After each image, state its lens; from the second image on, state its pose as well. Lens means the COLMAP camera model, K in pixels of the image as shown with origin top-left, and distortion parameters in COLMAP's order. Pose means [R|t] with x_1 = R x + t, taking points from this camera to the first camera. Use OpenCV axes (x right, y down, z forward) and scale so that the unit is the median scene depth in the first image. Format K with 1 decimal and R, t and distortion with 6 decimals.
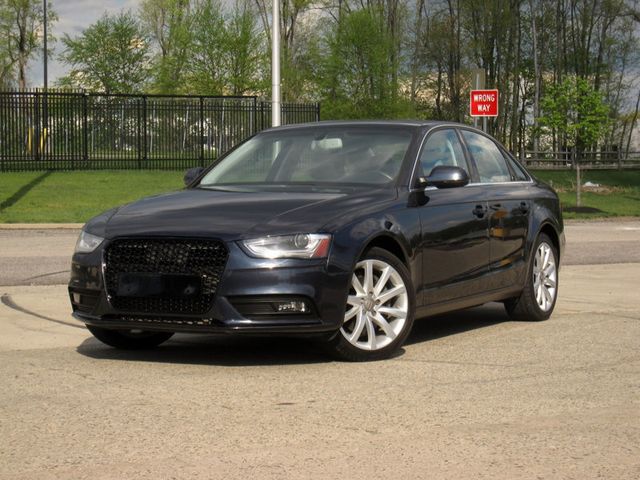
lens RADIAL K [[1531.2, 0, 320.0], [0, 1531.2, 240.0], [0, 0, 1]] dist [-0.013846, -0.883185]
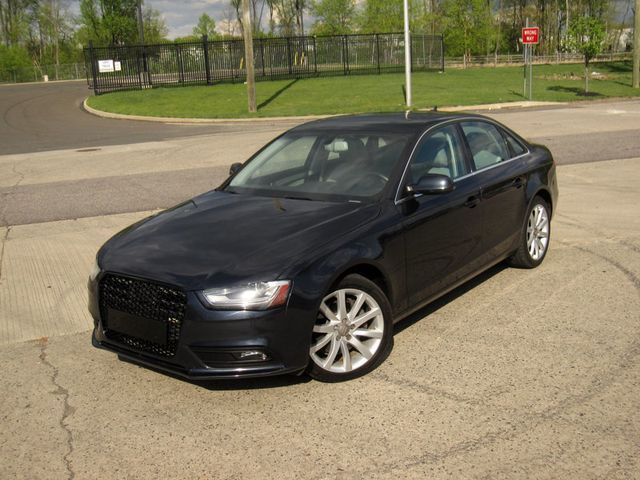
lens RADIAL K [[726.4, 0, 320.0], [0, 726.4, 240.0], [0, 0, 1]] dist [-0.088967, 0.021089]
pose [[0.981496, -0.001576, -0.191477, 0.087557], [0.039473, 0.980155, 0.194265, -0.090649], [0.187371, -0.198229, 0.962080, 0.416519]]
